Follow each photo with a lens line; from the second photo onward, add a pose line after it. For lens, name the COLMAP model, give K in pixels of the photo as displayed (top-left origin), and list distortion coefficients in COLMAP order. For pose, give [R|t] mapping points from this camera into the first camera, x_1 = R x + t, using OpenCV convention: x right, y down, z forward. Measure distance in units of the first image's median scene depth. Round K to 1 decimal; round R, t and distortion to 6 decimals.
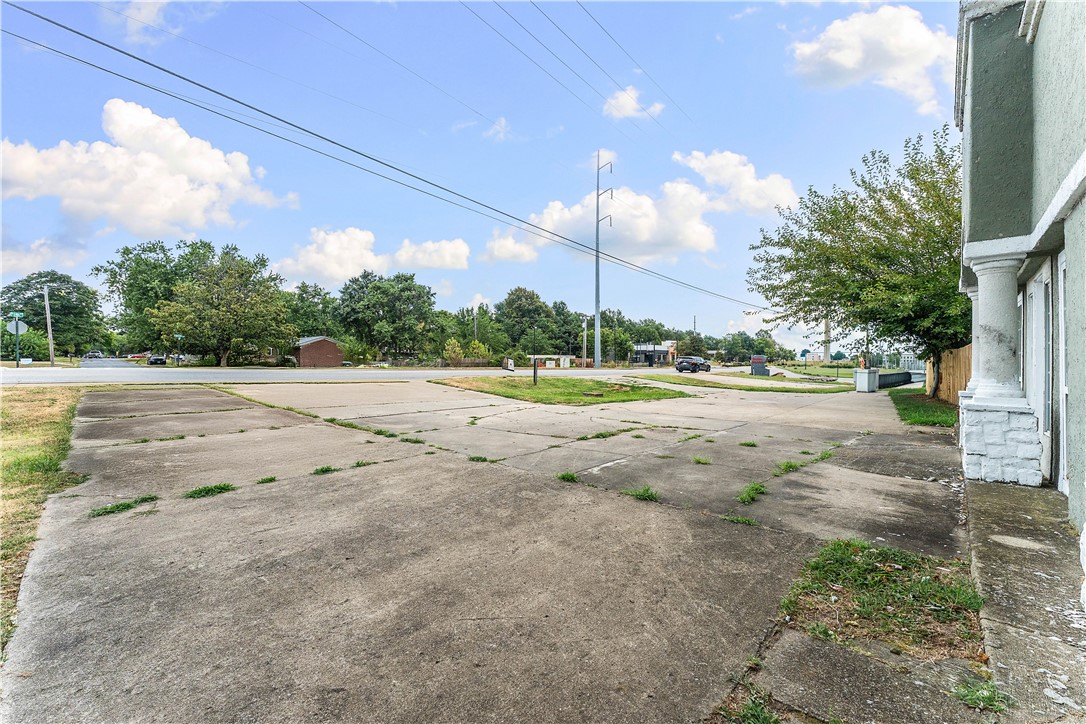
lens RADIAL K [[435.3, 0, 543.0], [0, 435.3, 362.0], [0, 0, 1]] dist [0.000334, -0.000122]
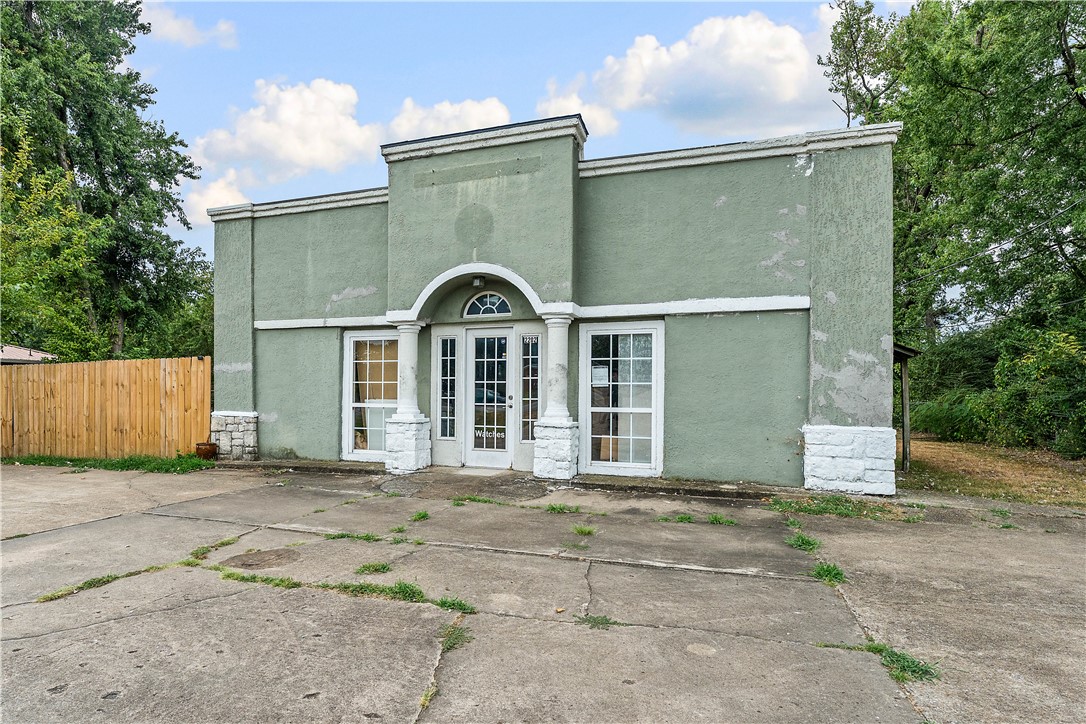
lens RADIAL K [[583.0, 0, 545.1], [0, 583.0, 387.0], [0, 0, 1]] dist [-0.000638, -0.000499]
pose [[-0.402542, -0.000150, 0.915401, -0.606701], [-0.004801, 0.999987, -0.001948, 0.002366], [-0.915389, -0.005179, -0.402538, 1.913077]]
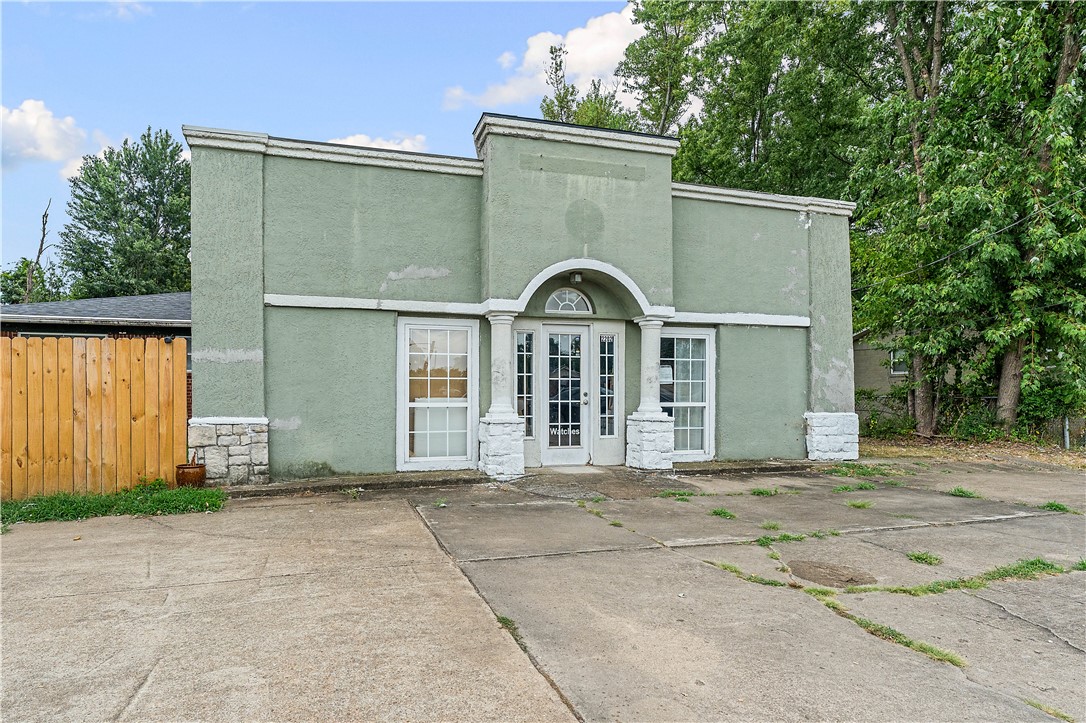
lens RADIAL K [[531.5, 0, 537.3], [0, 531.5, 380.3], [0, 0, 1]] dist [-0.001471, -0.000650]
pose [[-0.842688, 0.003708, 0.538389, 0.442267], [-0.004425, 0.999895, -0.013812, 0.012701], [-0.538383, -0.014021, -0.842583, 2.894046]]
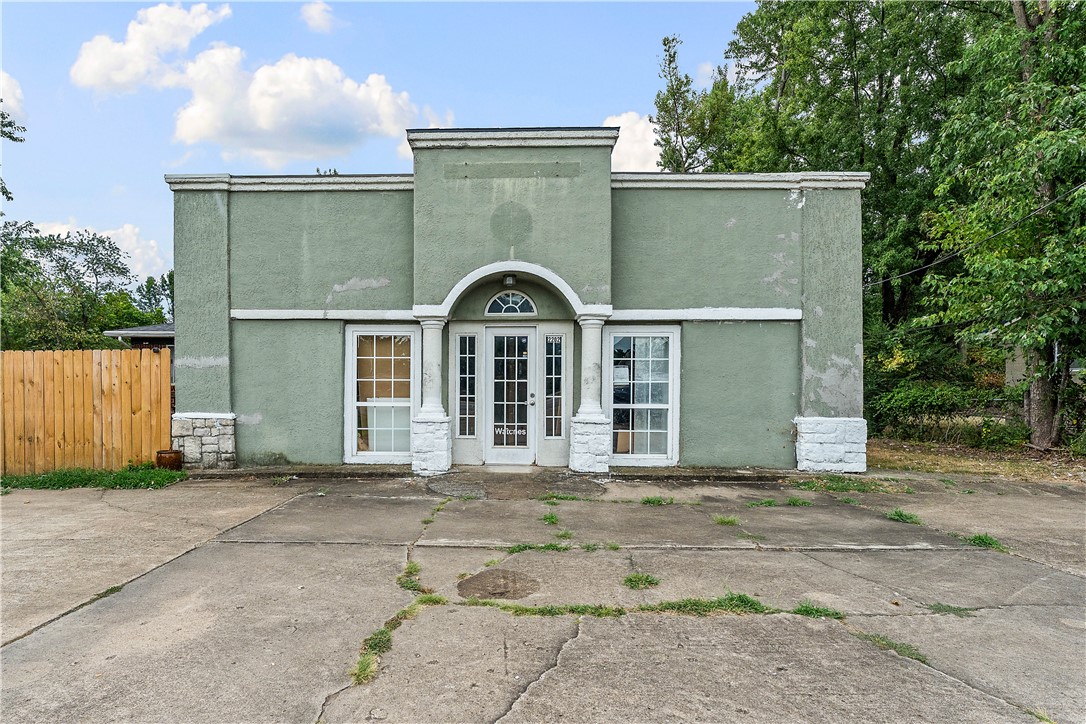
lens RADIAL K [[519.5, 0, 543.6], [0, 519.5, 389.9], [0, 0, 1]] dist [-0.001072, -0.000062]
pose [[-0.662808, -0.006821, 0.748759, -0.110627], [-0.005037, 0.999976, 0.004650, 0.007347], [-0.748773, -0.000689, -0.662826, 2.410672]]
